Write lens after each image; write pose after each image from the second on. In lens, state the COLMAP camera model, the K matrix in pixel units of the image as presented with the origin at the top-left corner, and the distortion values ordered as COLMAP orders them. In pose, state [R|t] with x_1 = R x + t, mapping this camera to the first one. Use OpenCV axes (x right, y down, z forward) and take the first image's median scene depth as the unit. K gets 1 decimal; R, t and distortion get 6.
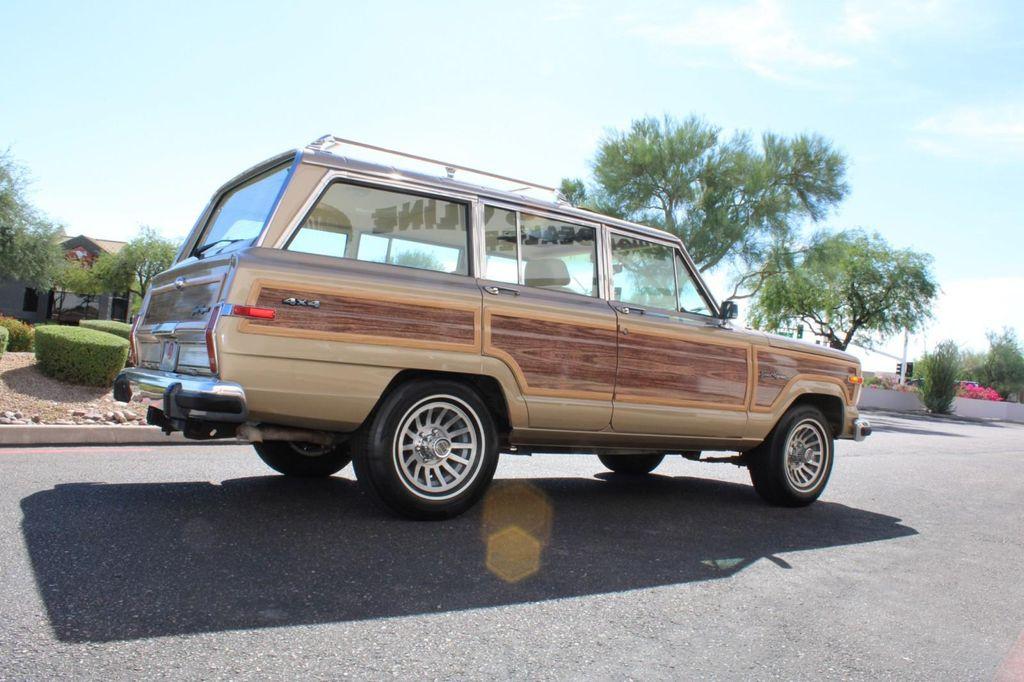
lens RADIAL K [[859.0, 0, 512.0], [0, 859.0, 341.0], [0, 0, 1]] dist [-0.165226, 0.145001]
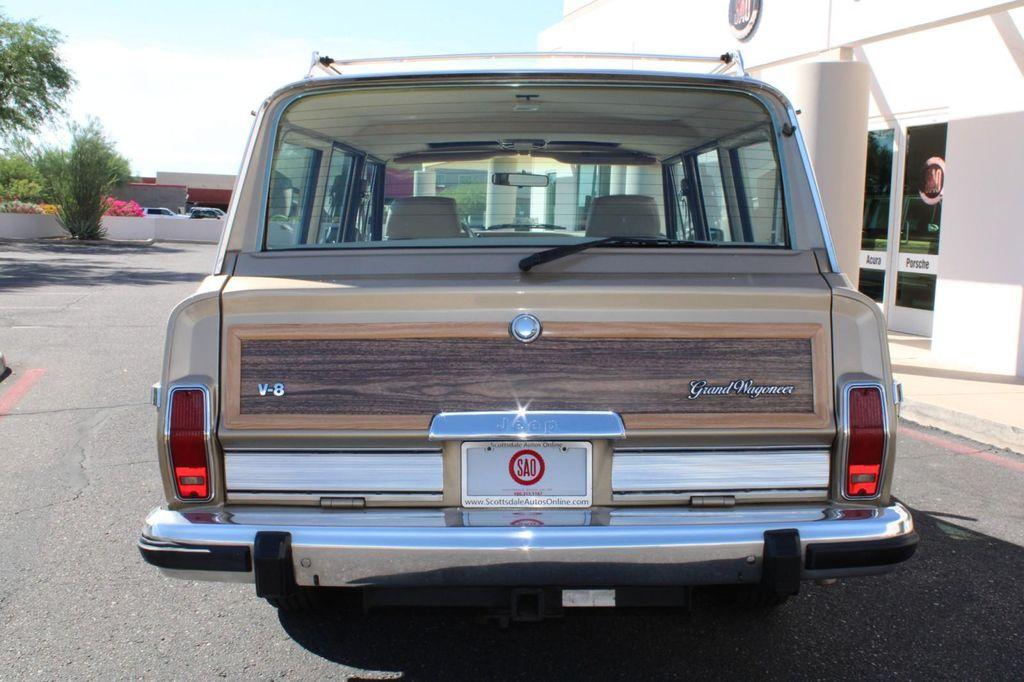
lens RADIAL K [[1086.0, 0, 512.0], [0, 1086.0, 341.0], [0, 0, 1]] dist [-0.023229, -0.006049]
pose [[0.566394, -0.166244, 0.807193, -0.866919], [0.003375, 0.979903, 0.199446, -0.178260], [-0.824127, -0.110241, 0.555573, 0.623269]]
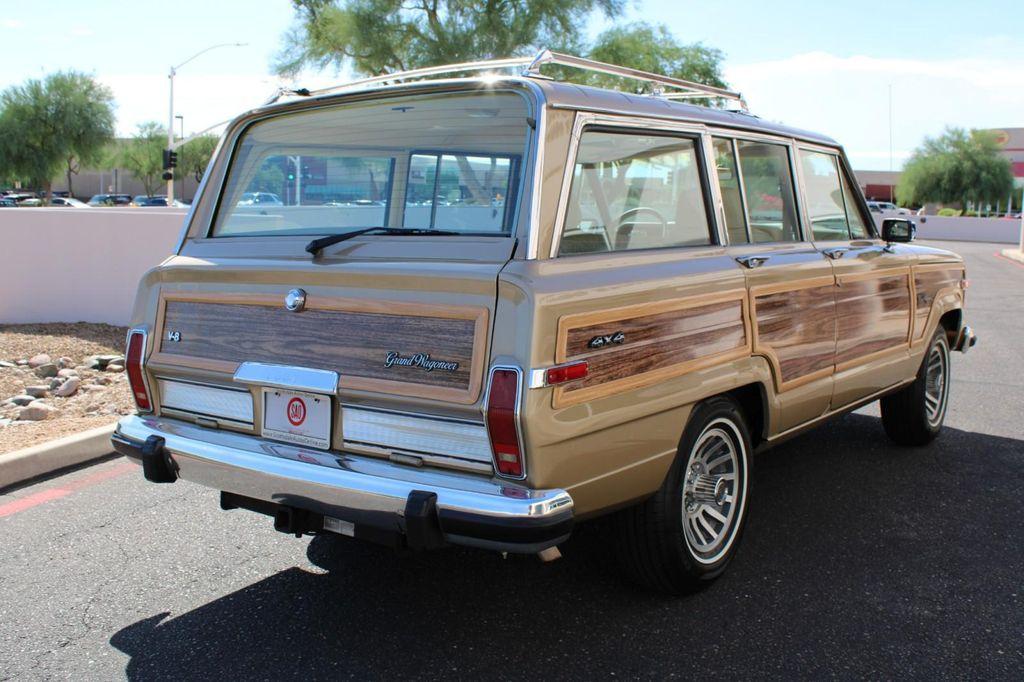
lens RADIAL K [[1019.1, 0, 512.0], [0, 1019.1, 341.0], [0, 0, 1]] dist [-0.137189, 0.167140]
pose [[0.949154, -0.122851, 0.289853, -0.439290], [0.069054, 0.979538, 0.189042, -0.159227], [-0.307146, -0.159414, 0.938216, 0.244851]]
